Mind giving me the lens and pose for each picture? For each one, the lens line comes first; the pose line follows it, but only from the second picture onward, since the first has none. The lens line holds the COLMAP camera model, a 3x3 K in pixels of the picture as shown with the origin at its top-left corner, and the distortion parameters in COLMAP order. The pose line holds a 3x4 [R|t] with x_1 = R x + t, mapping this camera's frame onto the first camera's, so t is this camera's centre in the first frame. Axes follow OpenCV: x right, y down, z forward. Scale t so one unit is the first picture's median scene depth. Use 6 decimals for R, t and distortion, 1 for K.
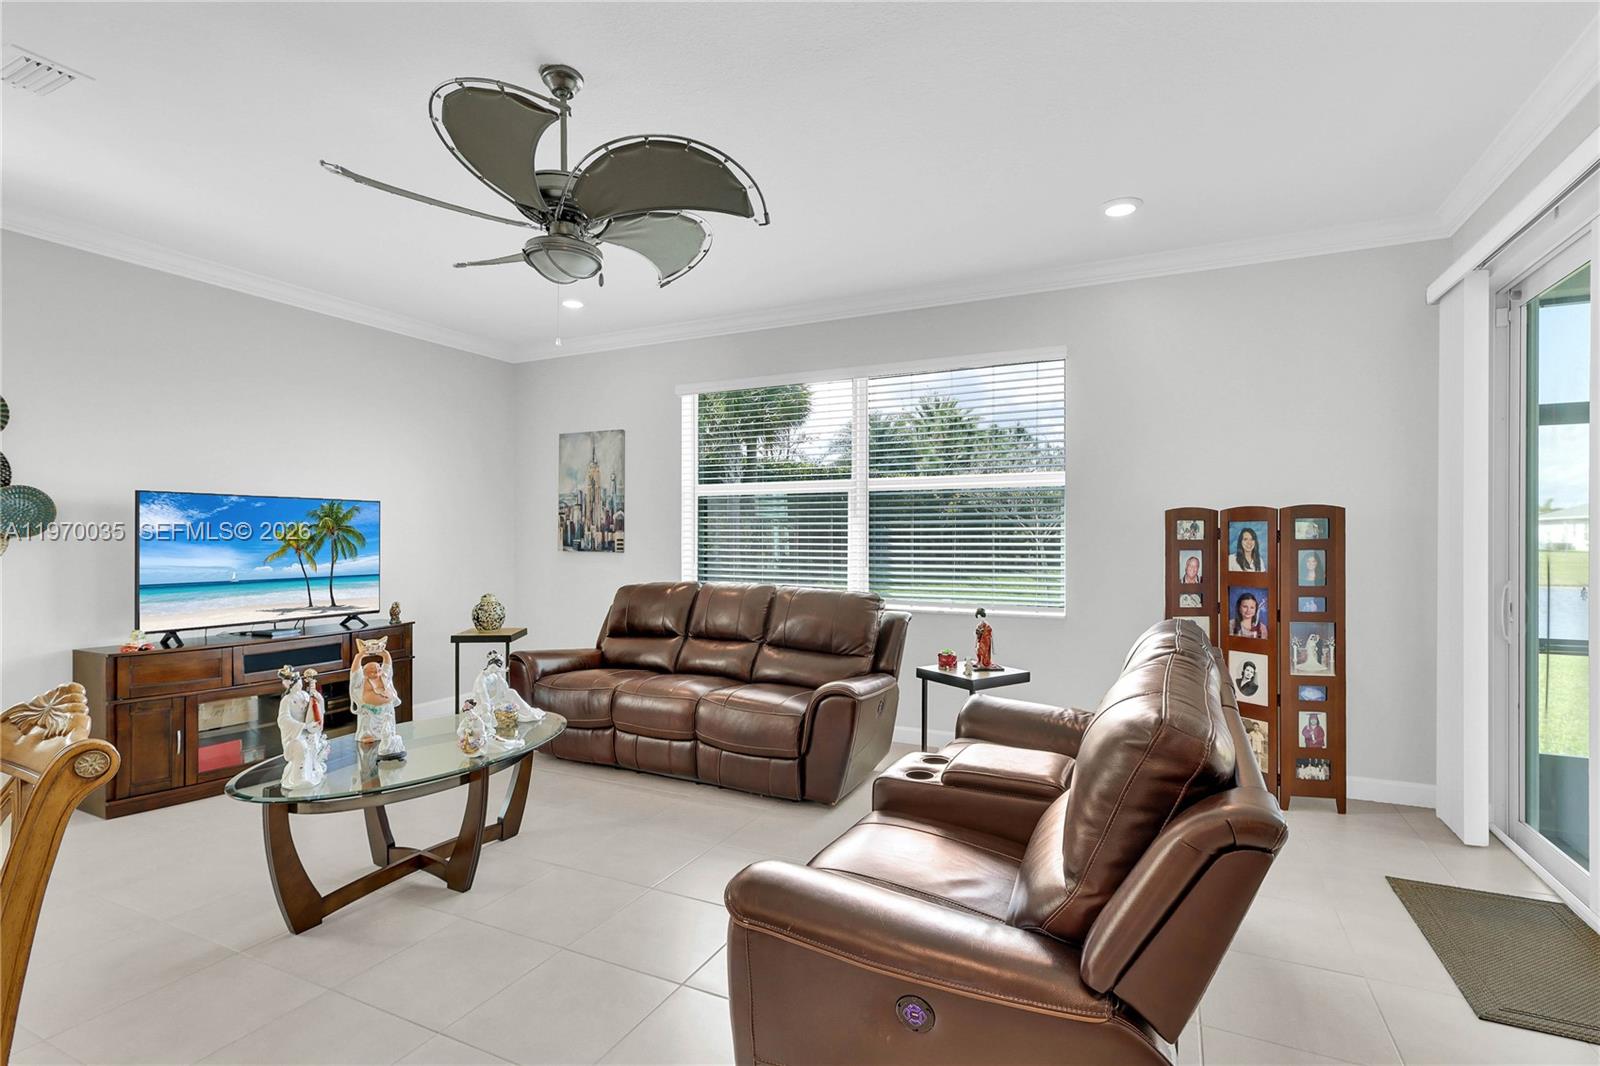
lens RADIAL K [[754.7, 0, 797.3], [0, 754.7, 548.7], [0, 0, 1]] dist [-0.000490, 0.000574]
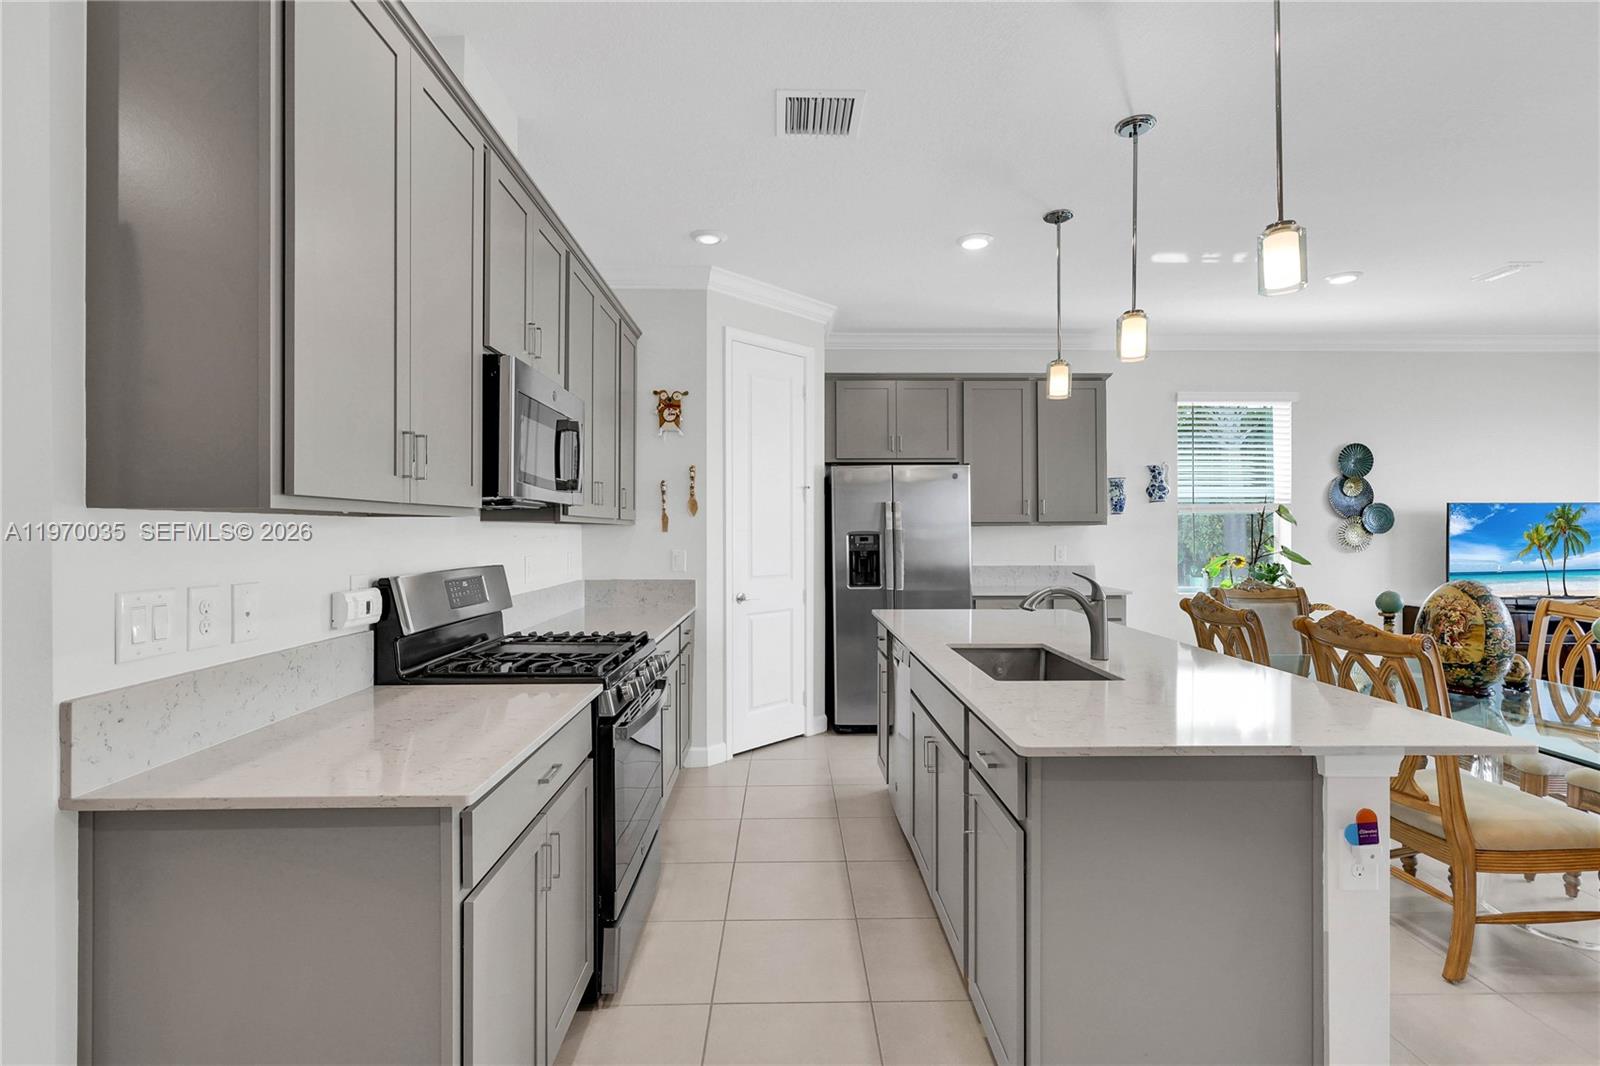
lens RADIAL K [[754.7, 0, 803.4], [0, 754.7, 528.8], [0, 0, 1]] dist [-0.000490, 0.000574]
pose [[0.479373, -0.007272, -0.877581, -0.151368], [-0.003266, 0.999944, -0.010070, -0.011535], [0.877605, 0.007693, 0.479323, -0.696718]]
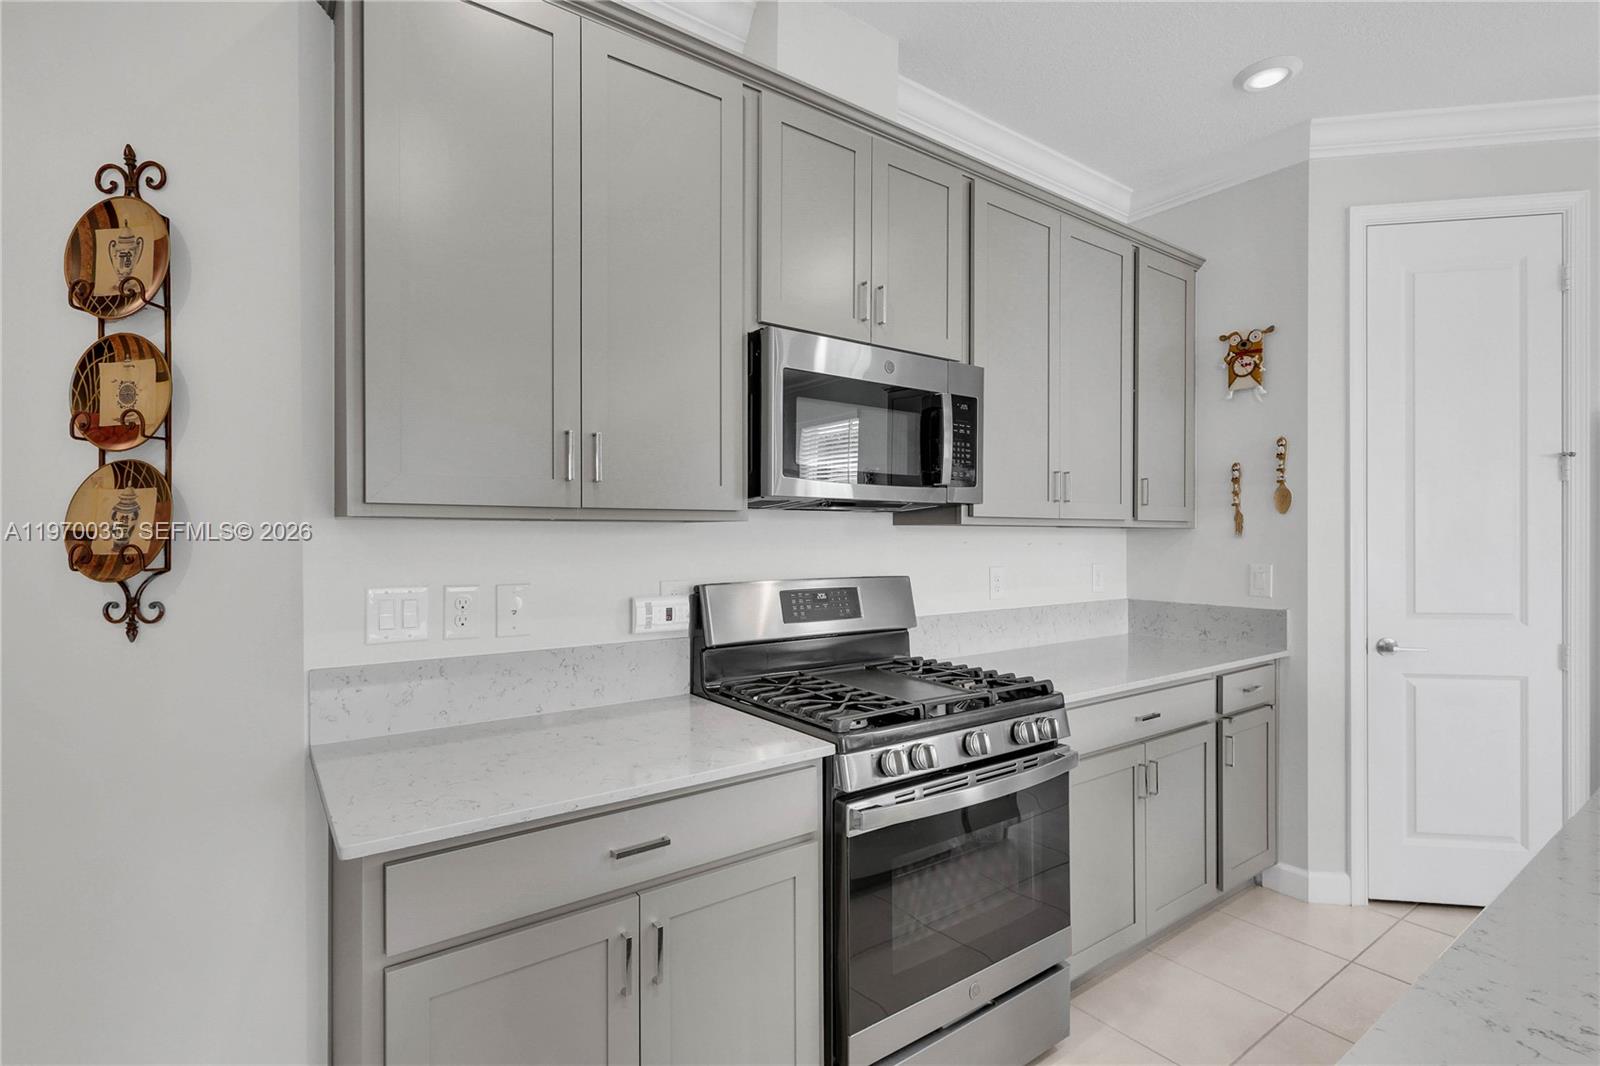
lens RADIAL K [[754.7, 0, 784.7], [0, 754.7, 538.8], [0, 0, 1]] dist [-0.000490, 0.000574]
pose [[-0.456939, -0.000252, -0.889498, -0.310201], [-0.007439, 0.999966, 0.003538, -0.015027], [0.889467, 0.008234, -0.456925, -0.438422]]
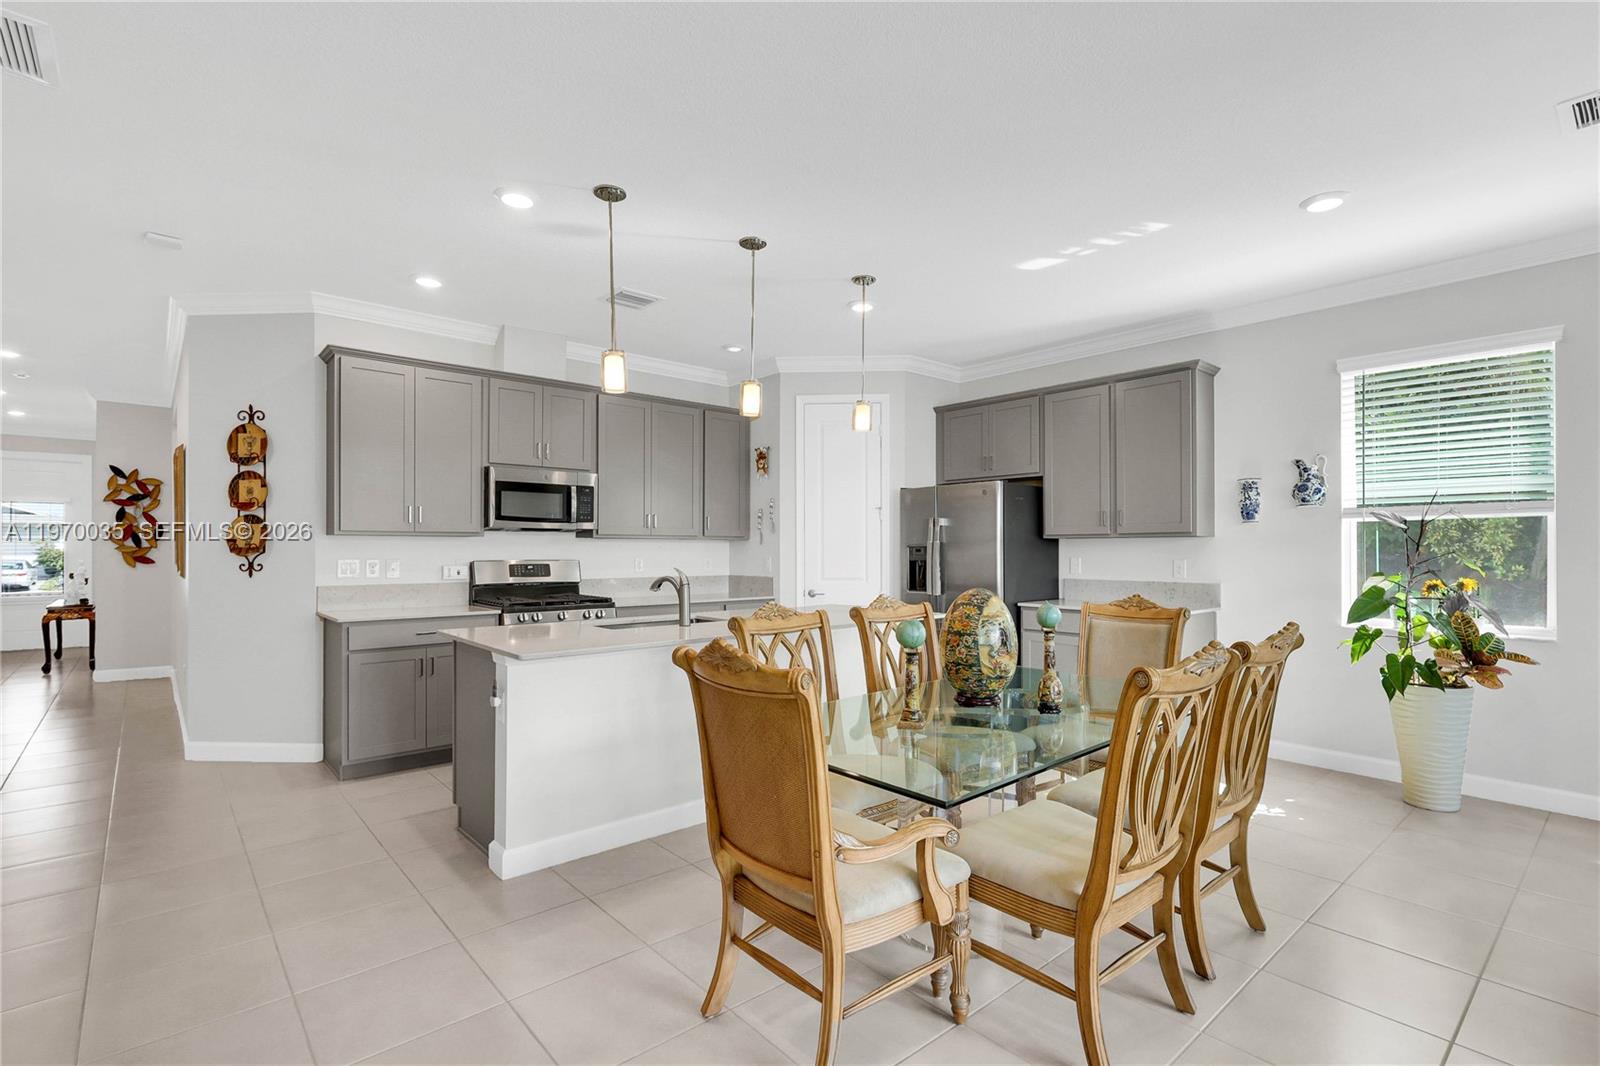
lens RADIAL K [[754.7, 0, 802.6], [0, 754.7, 544.6], [0, 0, 1]] dist [-0.000490, 0.000574]
pose [[-0.366385, -0.009789, -0.930412, 0.201732], [-0.008437, 0.999939, -0.007198, -0.006476], [0.930425, 0.005213, -0.366445, 0.208090]]
